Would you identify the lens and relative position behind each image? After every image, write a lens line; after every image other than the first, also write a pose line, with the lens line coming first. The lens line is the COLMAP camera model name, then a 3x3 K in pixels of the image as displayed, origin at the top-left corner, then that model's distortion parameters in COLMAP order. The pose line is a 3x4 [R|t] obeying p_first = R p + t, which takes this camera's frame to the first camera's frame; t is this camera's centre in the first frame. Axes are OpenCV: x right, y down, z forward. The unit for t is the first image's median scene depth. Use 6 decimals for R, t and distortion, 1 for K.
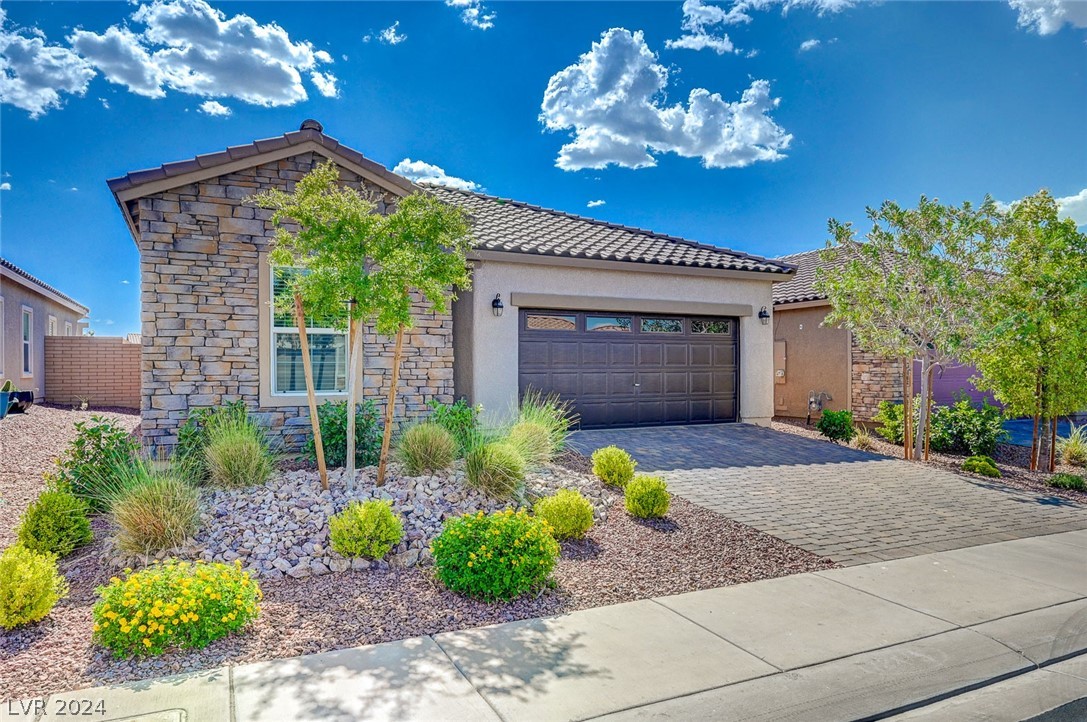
lens RADIAL K [[679.6, 0, 518.3], [0, 679.6, 361.6], [0, 0, 1]] dist [-0.002417, -0.000096]
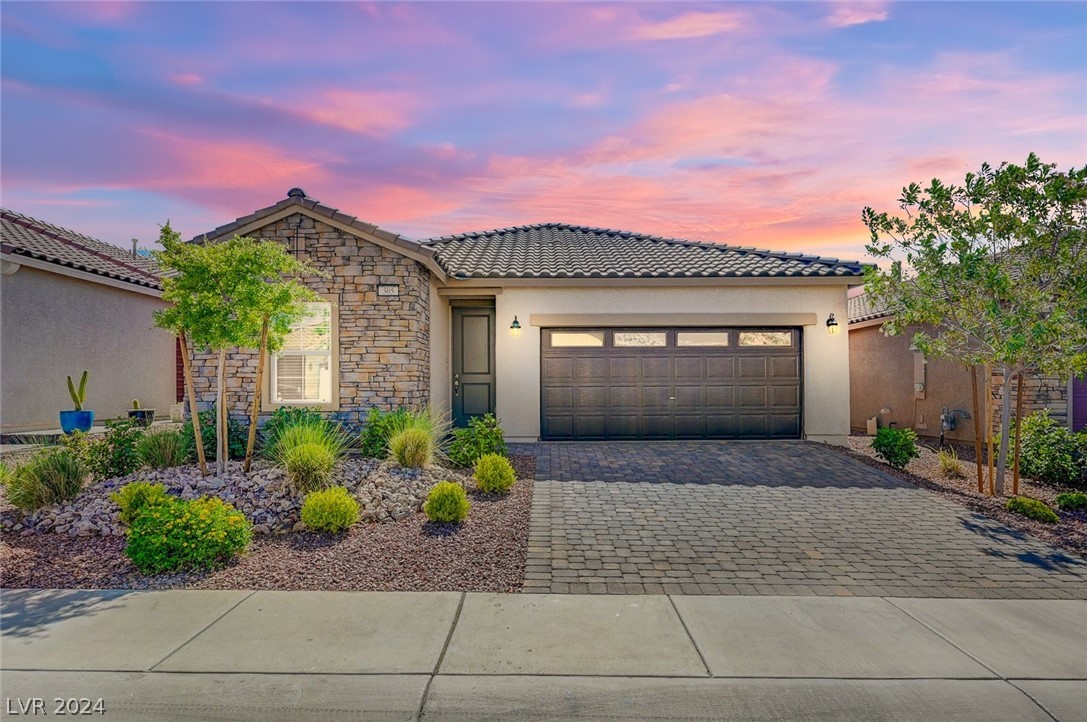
lens RADIAL K [[584.6, 0, 543.2], [0, 584.6, 376.9], [0, 0, 1]] dist [-0.001408, 0.000439]
pose [[0.902794, -0.010128, -0.429953, 0.535154], [0.007594, 0.999942, -0.007610, 0.011043], [0.430005, 0.003605, 0.902819, 0.189530]]
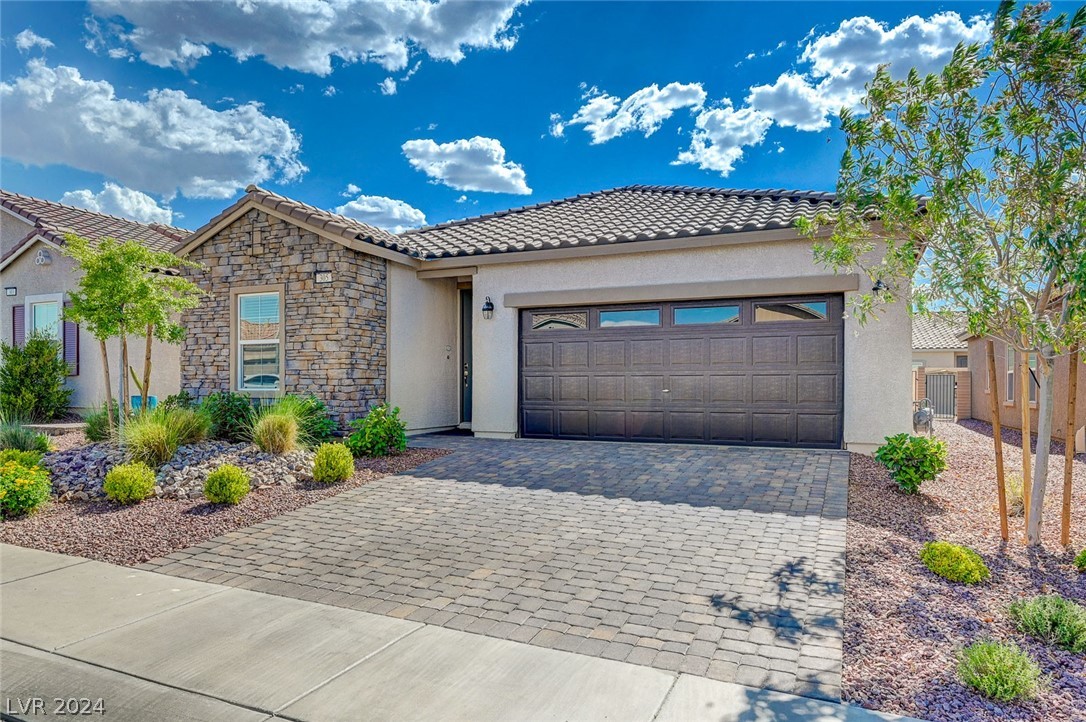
lens RADIAL K [[673.5, 0, 540.7], [0, 673.5, 379.3], [0, 0, 1]] dist [0.002781, 0.001065]
pose [[0.650152, -0.003510, -0.759796, 0.979423], [0.004411, 0.999990, -0.000845, 0.029286], [0.759791, -0.002802, 0.650161, 0.519531]]
